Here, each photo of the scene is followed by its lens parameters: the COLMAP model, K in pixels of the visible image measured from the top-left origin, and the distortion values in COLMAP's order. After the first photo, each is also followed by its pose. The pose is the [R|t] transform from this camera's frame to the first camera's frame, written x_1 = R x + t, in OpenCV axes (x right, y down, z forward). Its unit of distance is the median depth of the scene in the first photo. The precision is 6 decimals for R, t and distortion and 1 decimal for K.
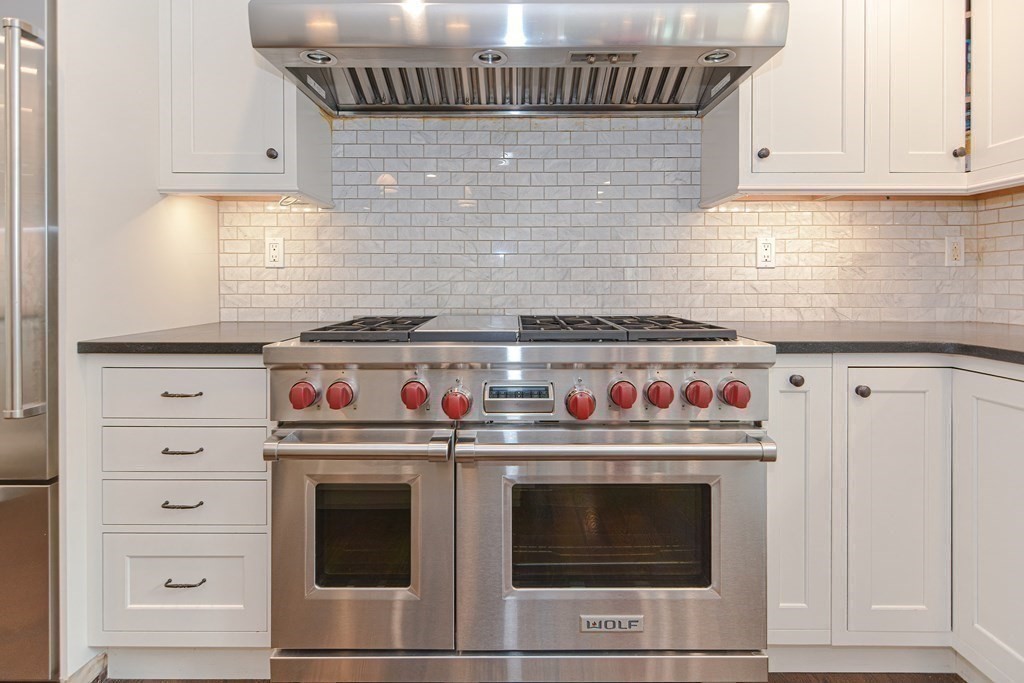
lens RADIAL K [[499.1, 0, 514.0], [0, 499.1, 287.5], [0, 0, 1]] dist [0.013876, -0.004231]
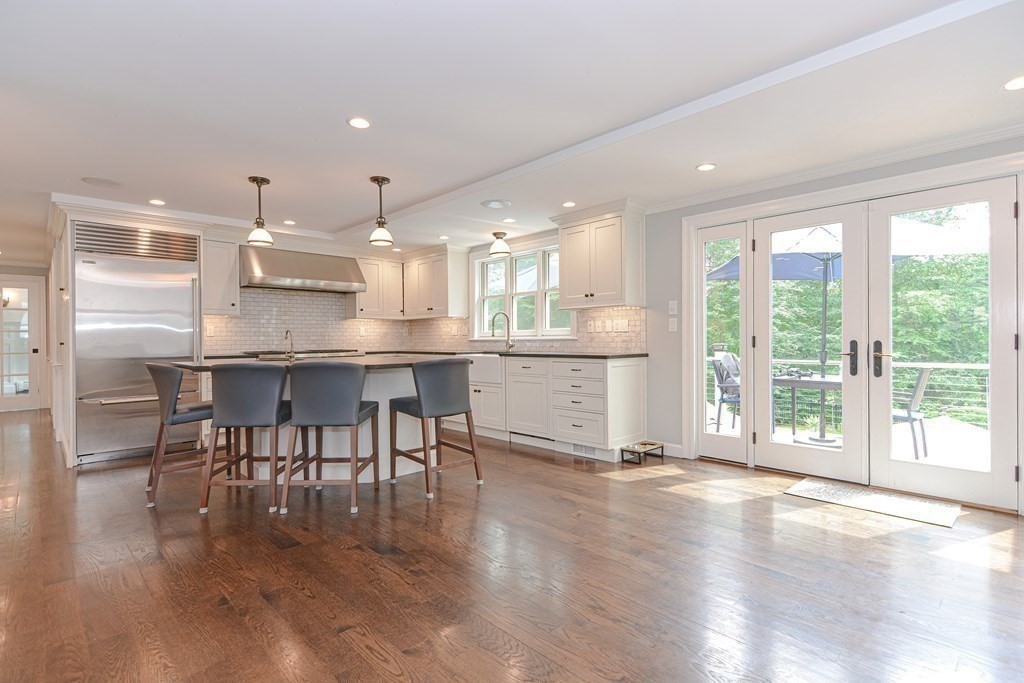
lens RADIAL K [[499.1, 0, 514.4], [0, 499.1, 341.4], [0, 0, 1]] dist [0.013876, -0.004231]
pose [[0.709912, -0.008483, 0.704239, -1.307618], [0.013850, 0.999902, -0.001916, 0.022120], [-0.704154, 0.011114, 0.709960, -2.428037]]
